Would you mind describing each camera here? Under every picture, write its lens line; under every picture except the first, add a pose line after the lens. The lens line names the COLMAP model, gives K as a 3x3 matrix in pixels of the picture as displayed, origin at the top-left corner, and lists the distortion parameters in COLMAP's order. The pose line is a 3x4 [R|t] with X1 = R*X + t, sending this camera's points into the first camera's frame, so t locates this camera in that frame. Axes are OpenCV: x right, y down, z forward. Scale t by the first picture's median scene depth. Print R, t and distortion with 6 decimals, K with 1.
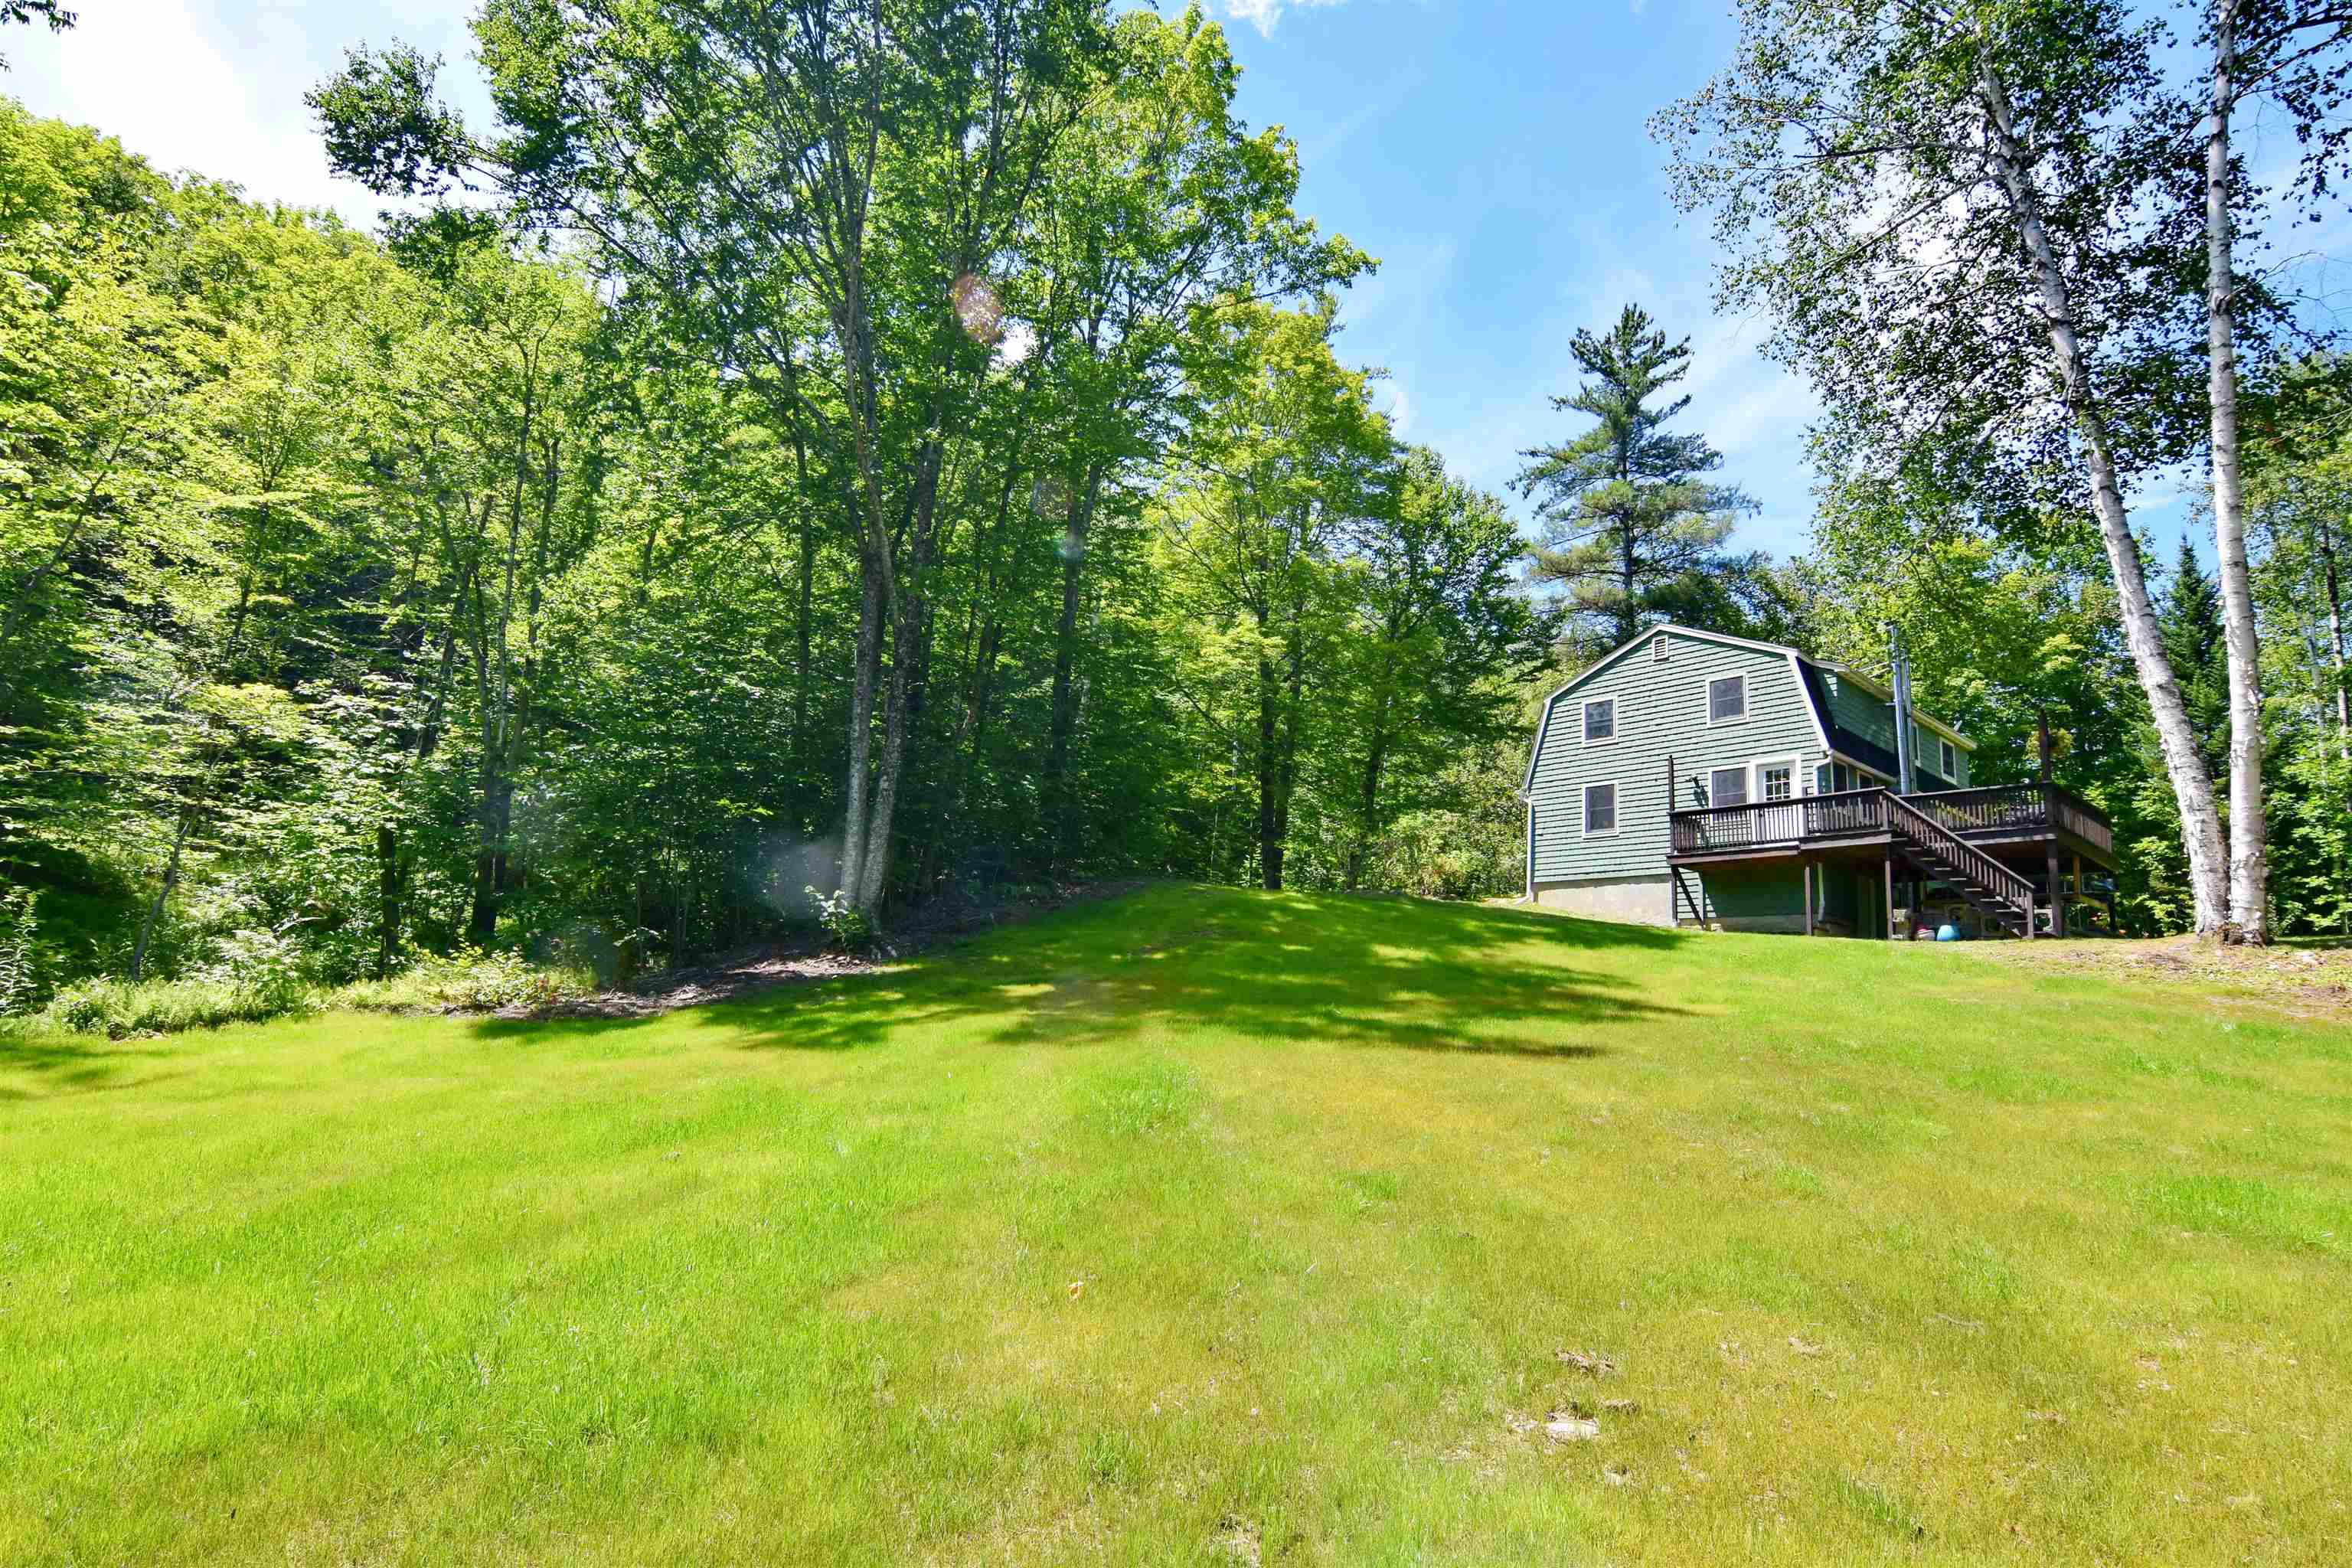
lens RADIAL K [[1258.1, 0, 1171.0], [0, 1258.1, 788.9], [0, 0, 1]] dist [-0.009825, -0.010177]
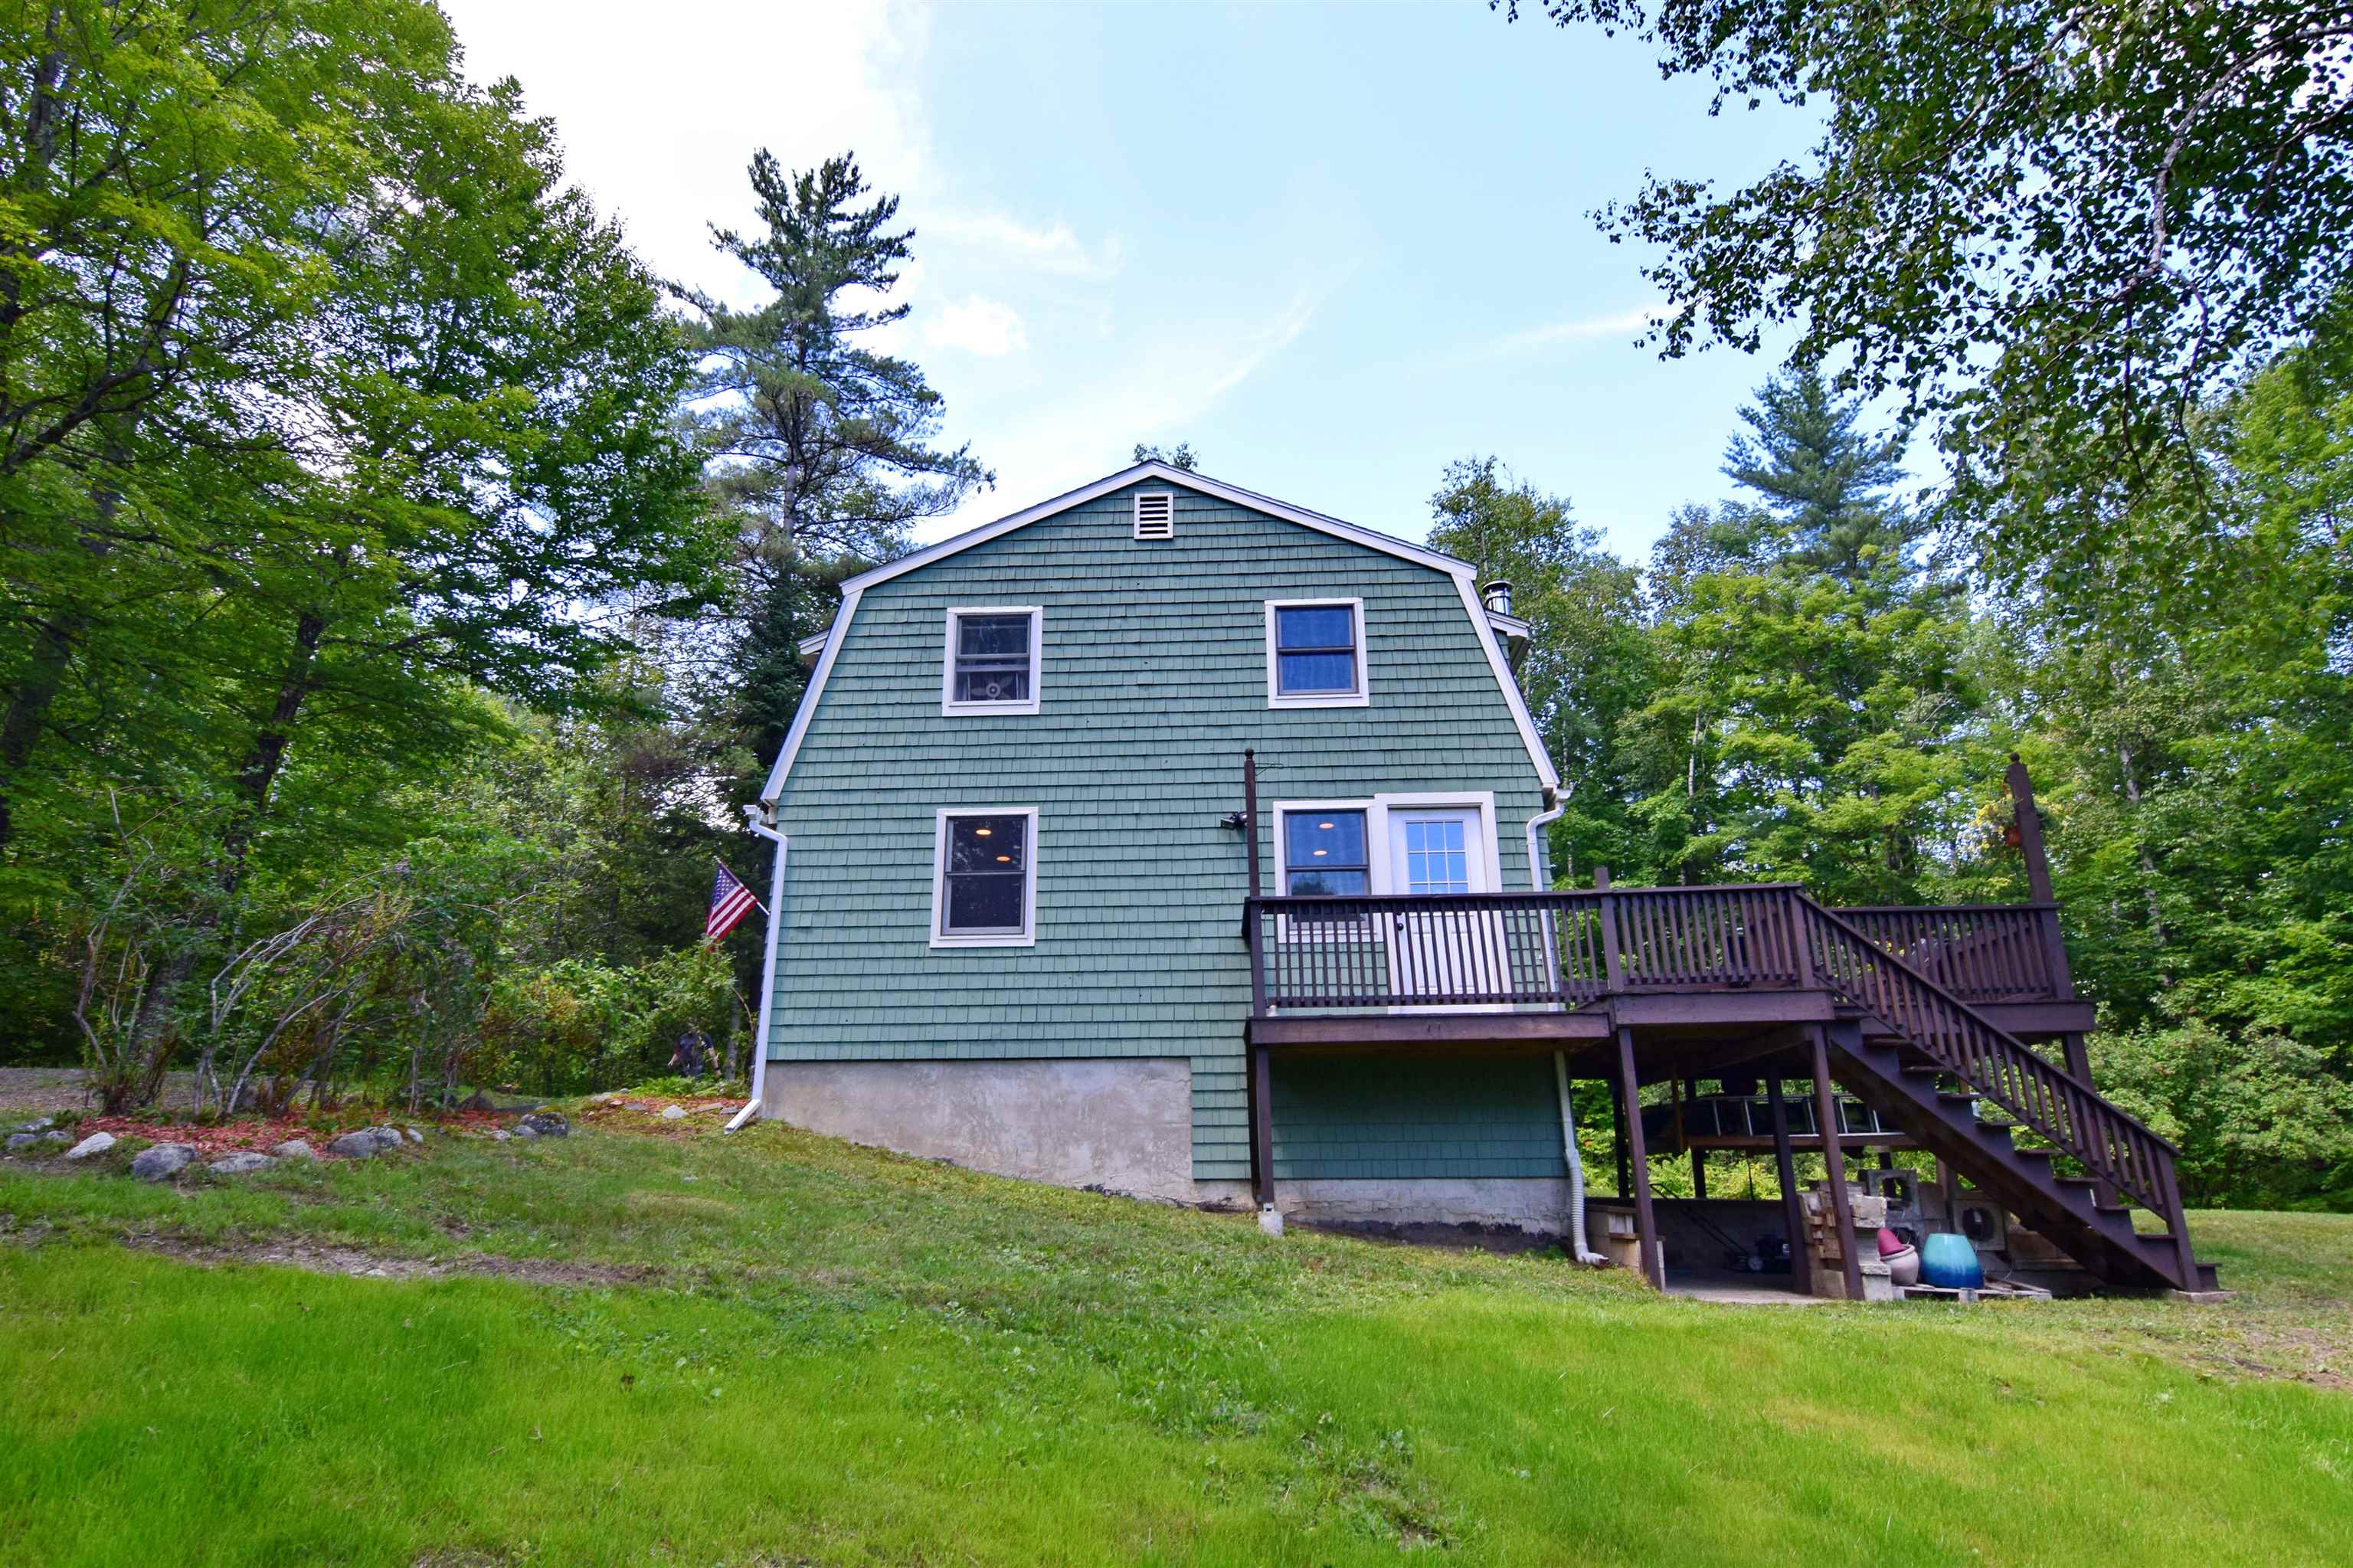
lens RADIAL K [[1258.7, 0, 1171.5], [0, 1258.7, 788.9], [0, 0, 1]] dist [-0.009825, -0.010177]
pose [[0.677292, 0.160385, 0.718019, 0.105197], [-0.096131, 0.986874, -0.129762, 0.037169], [-0.729407, 0.018863, 0.683820, 0.744529]]
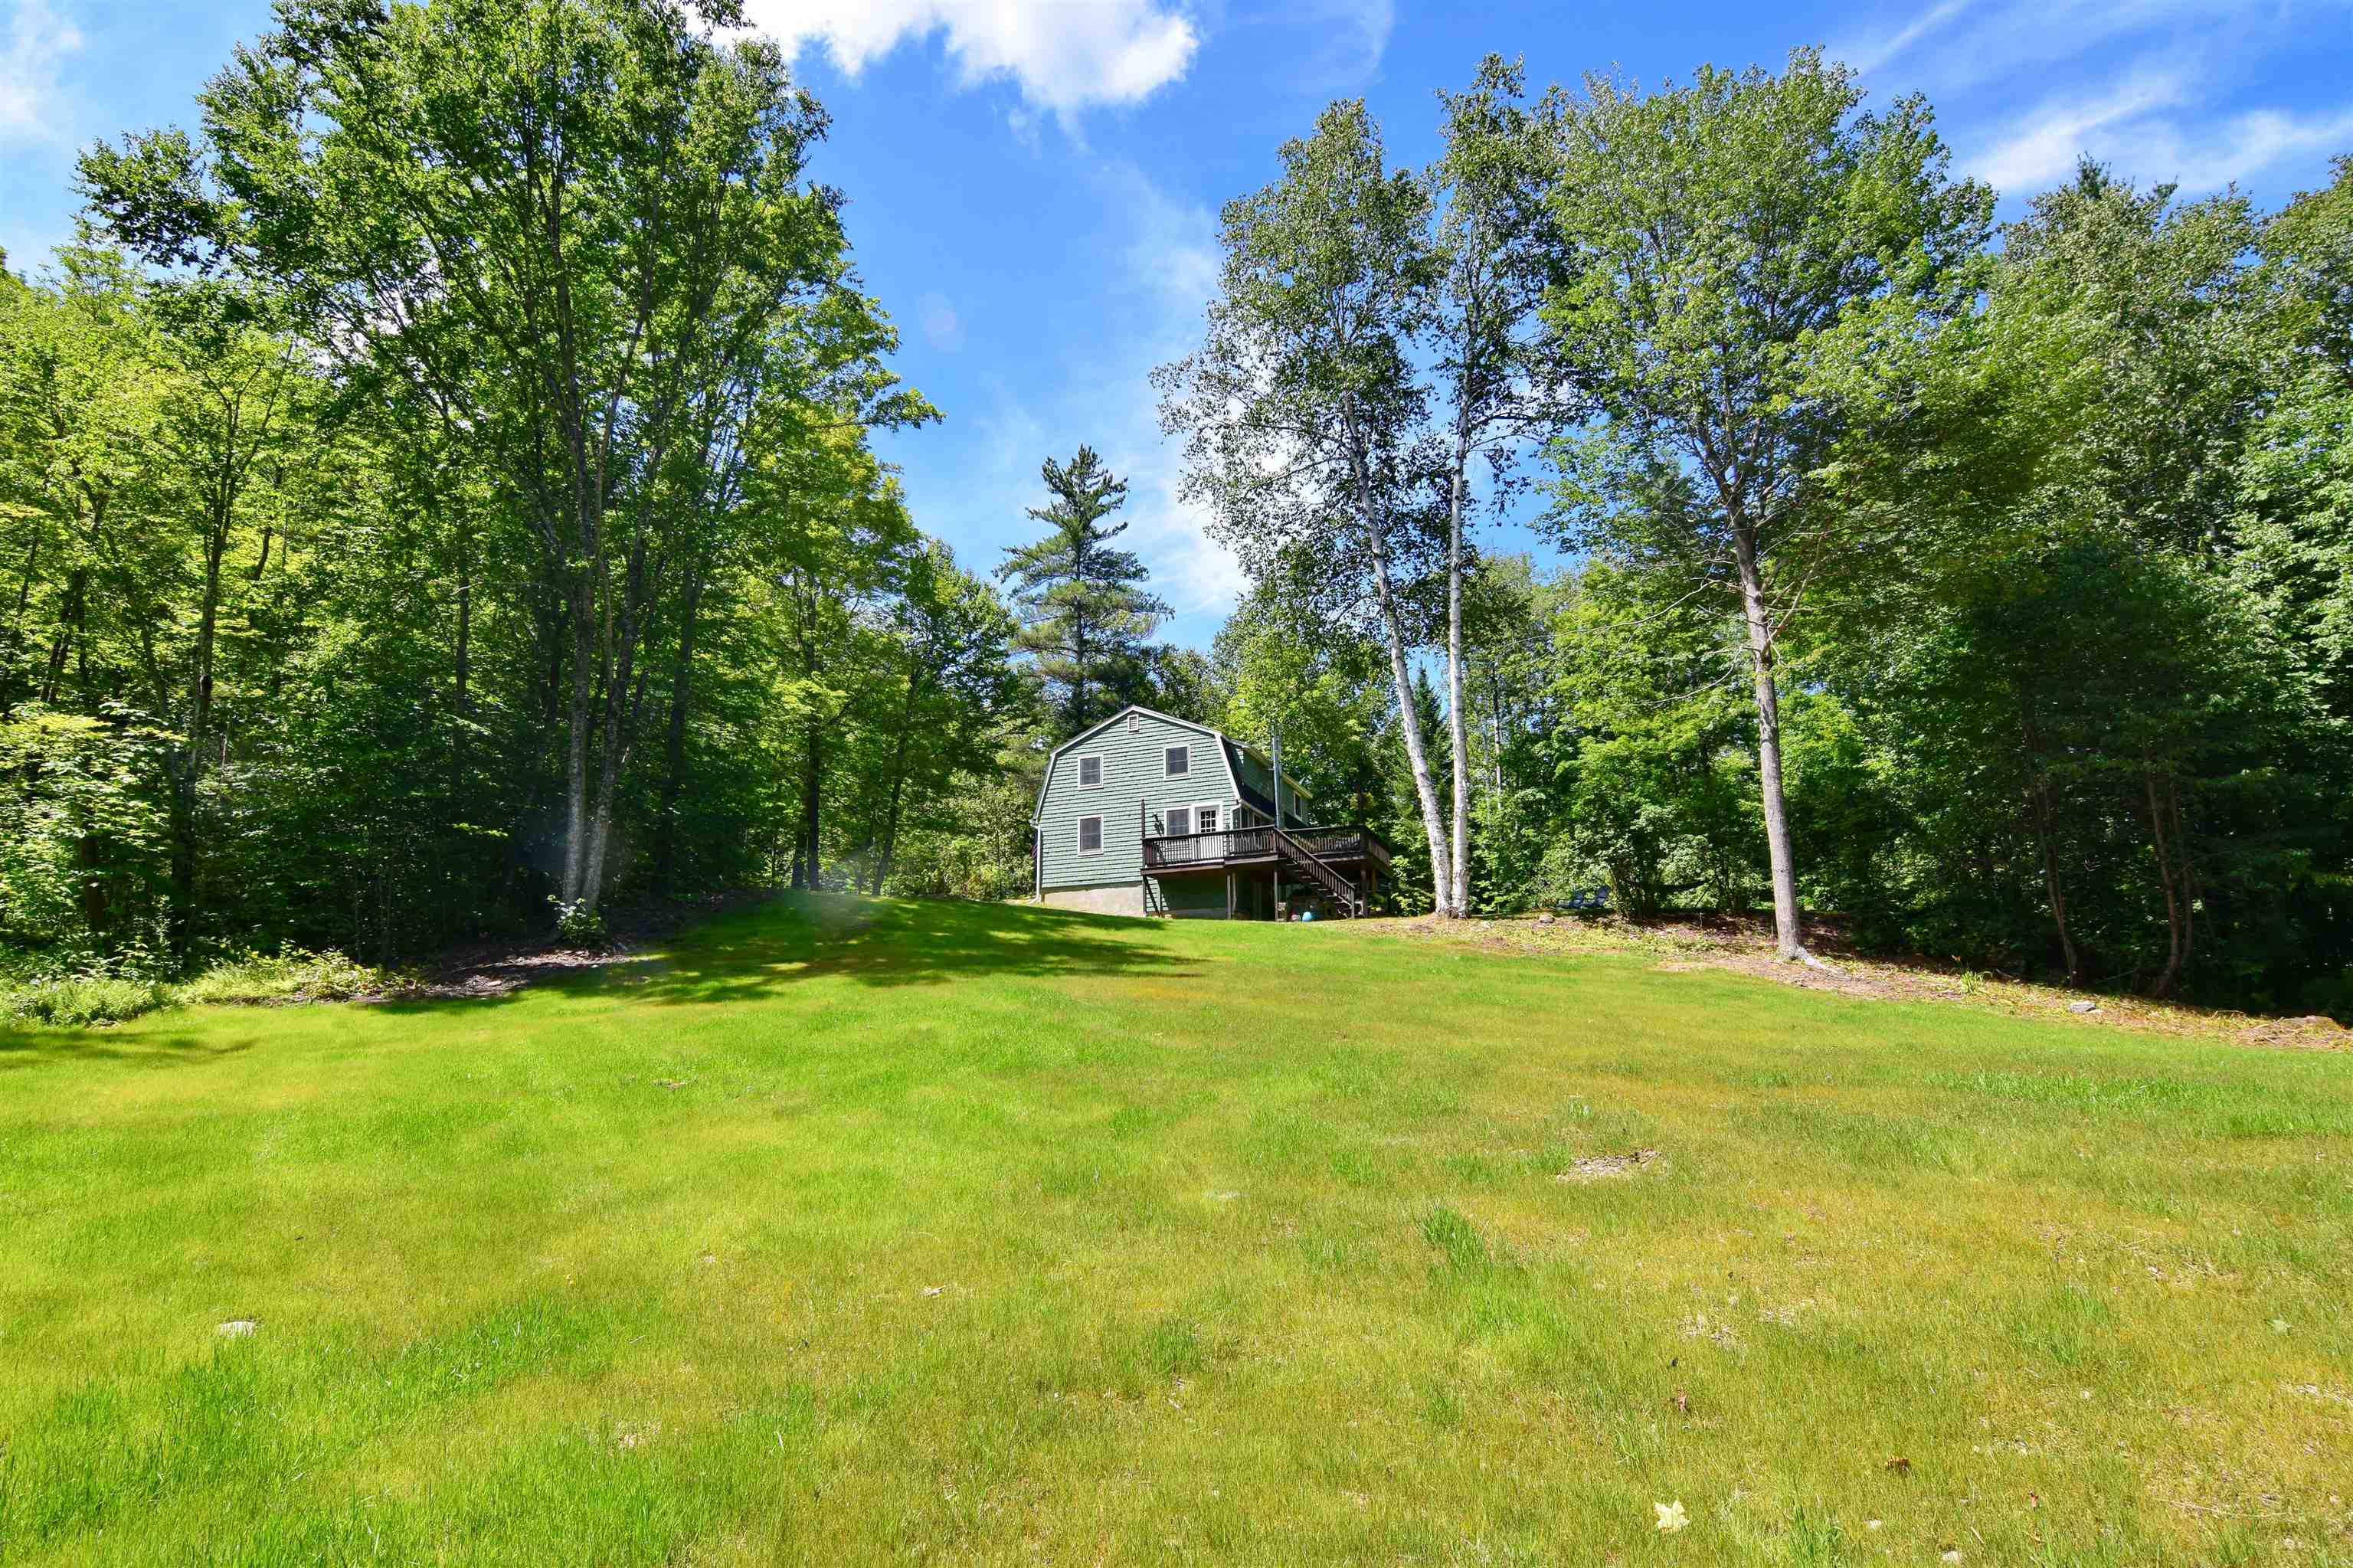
lens RADIAL K [[1164.5, 0, 1161.7], [0, 1164.5, 789.4], [0, 0, 1]] dist [-0.020050, -0.001631]
pose [[0.886163, 0.030797, 0.462349, -0.205035], [-0.025963, 0.999521, -0.016816, -0.015993], [-0.462646, 0.002898, 0.886538, -0.203407]]
